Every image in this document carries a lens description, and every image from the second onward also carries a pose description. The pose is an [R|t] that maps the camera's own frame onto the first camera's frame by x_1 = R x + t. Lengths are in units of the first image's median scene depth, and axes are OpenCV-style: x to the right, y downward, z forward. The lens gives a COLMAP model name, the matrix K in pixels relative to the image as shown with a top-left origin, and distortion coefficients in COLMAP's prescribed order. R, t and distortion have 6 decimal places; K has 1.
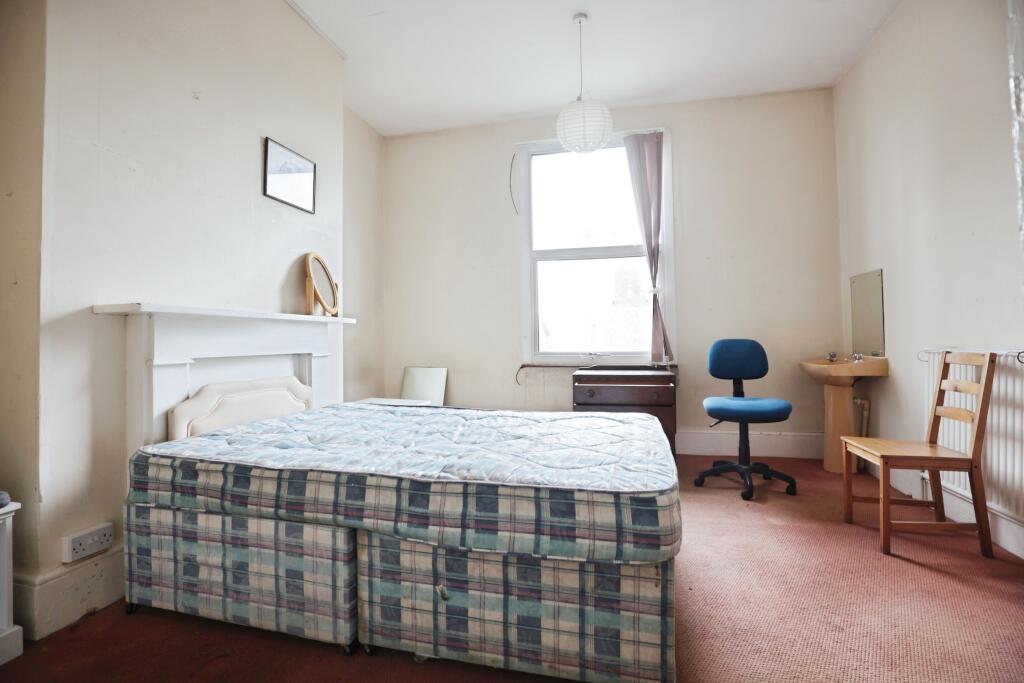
lens RADIAL K [[468.3, 0, 519.8], [0, 468.3, 325.1], [0, 0, 1]] dist [-0.033100, 0.006641]
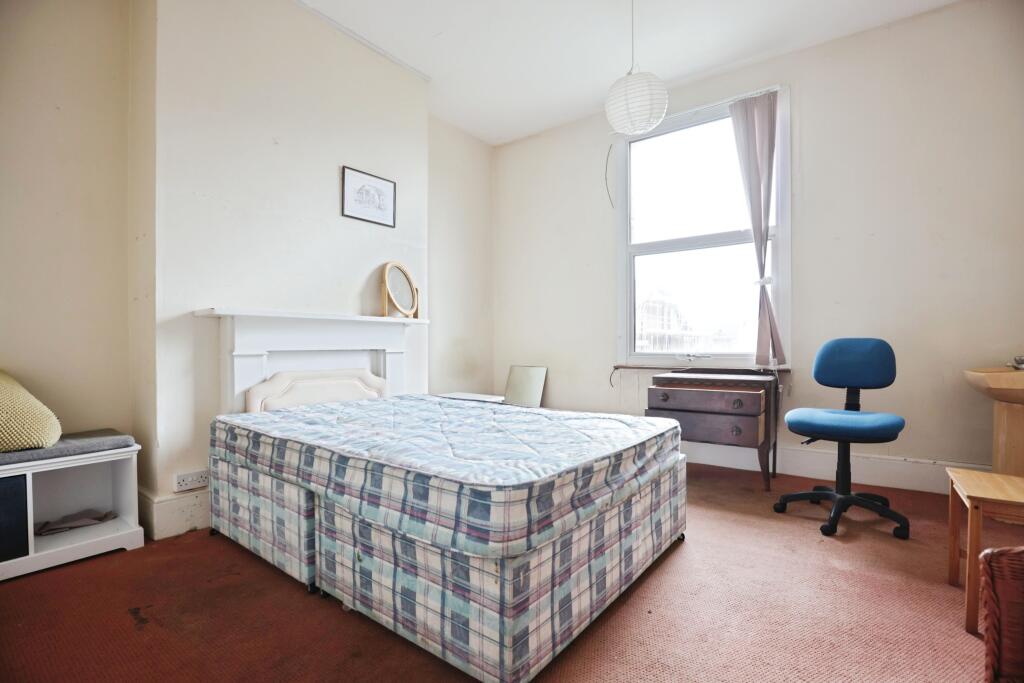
lens RADIAL K [[468.3, 0, 509.1], [0, 468.3, 347.8], [0, 0, 1]] dist [-0.033100, 0.006641]
pose [[0.919904, 0.006972, -0.392082, 0.407742], [0.008841, 0.999219, 0.038511, 0.019813], [0.392044, -0.038893, 0.919124, 0.078197]]
